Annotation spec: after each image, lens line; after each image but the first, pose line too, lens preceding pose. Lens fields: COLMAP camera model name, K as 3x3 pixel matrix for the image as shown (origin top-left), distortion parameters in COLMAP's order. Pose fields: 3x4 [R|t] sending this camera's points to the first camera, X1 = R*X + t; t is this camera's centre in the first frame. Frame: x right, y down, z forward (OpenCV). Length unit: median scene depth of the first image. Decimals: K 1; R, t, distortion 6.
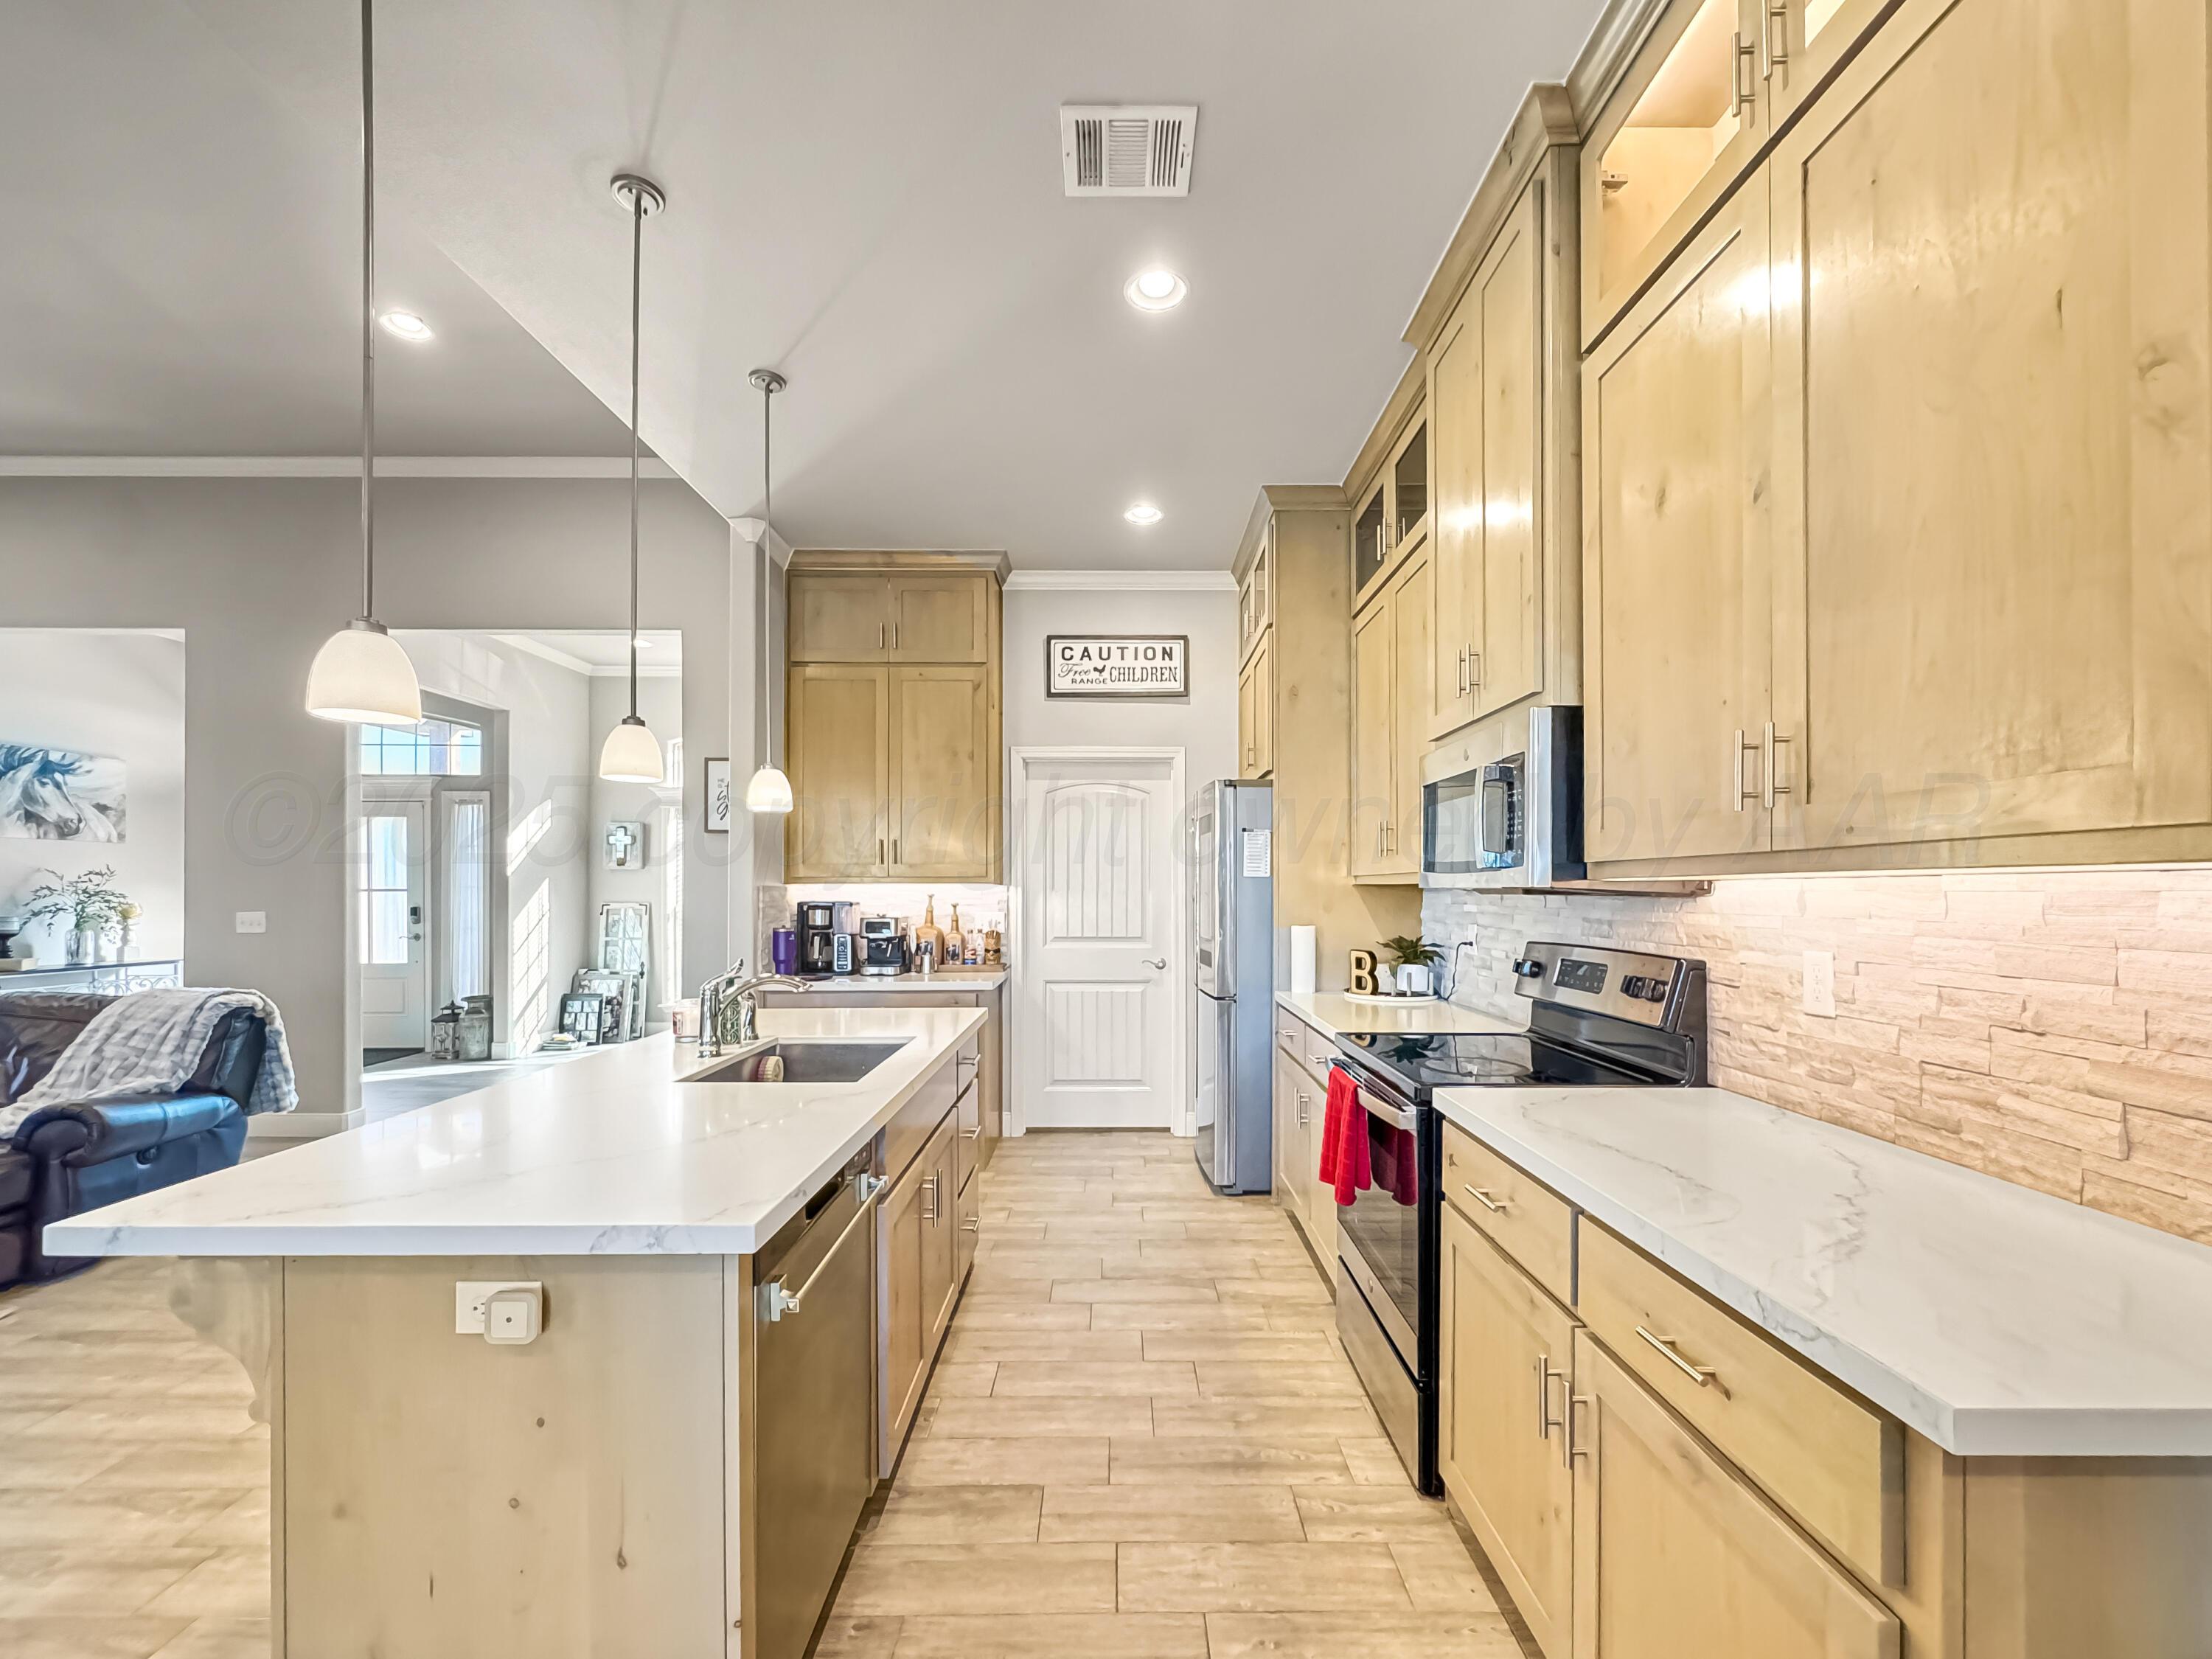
lens RADIAL K [[911.1, 0, 1113.9], [0, 911.1, 887.2], [0, 0, 1]] dist [-0.000114, 0.000160]
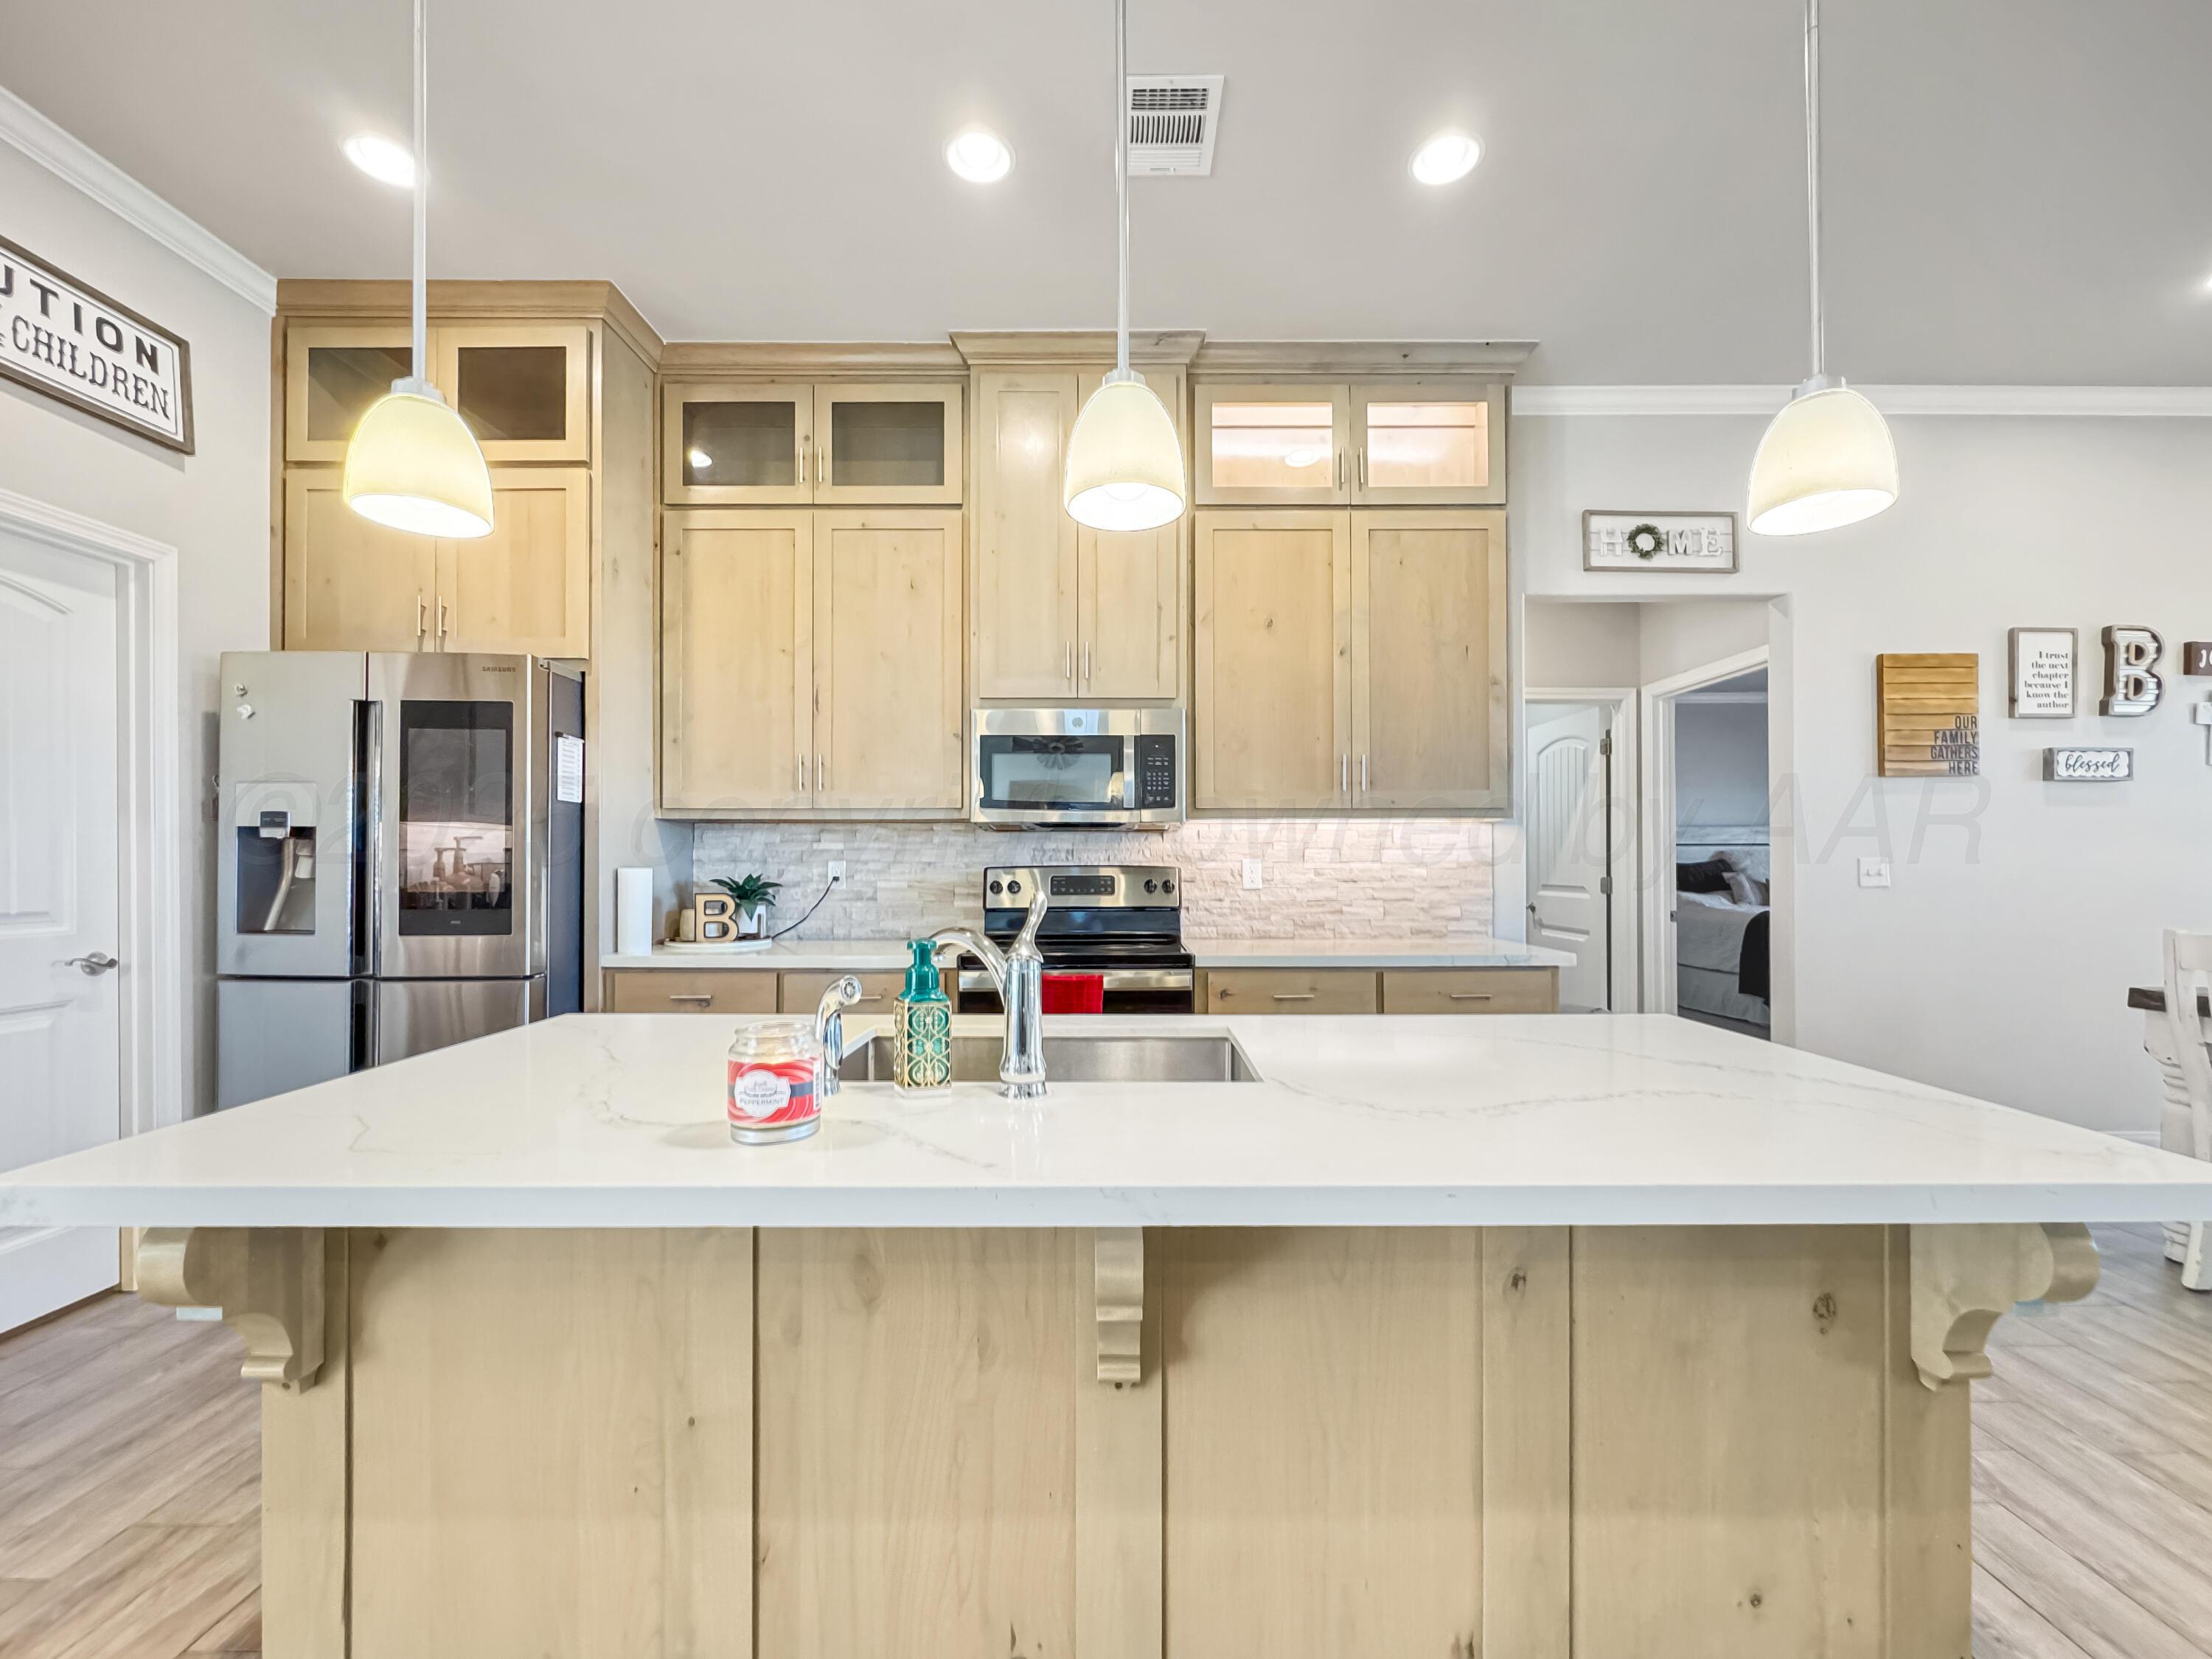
lens RADIAL K [[911.1, 0, 1099.5], [0, 911.1, 849.0], [0, 0, 1]] dist [-0.000114, 0.000160]
pose [[0.000332, 0.007716, 0.999970, -1.179740], [-0.005624, 0.999954, -0.007714, 0.059495], [-0.999984, -0.005621, 0.000375, 1.205806]]
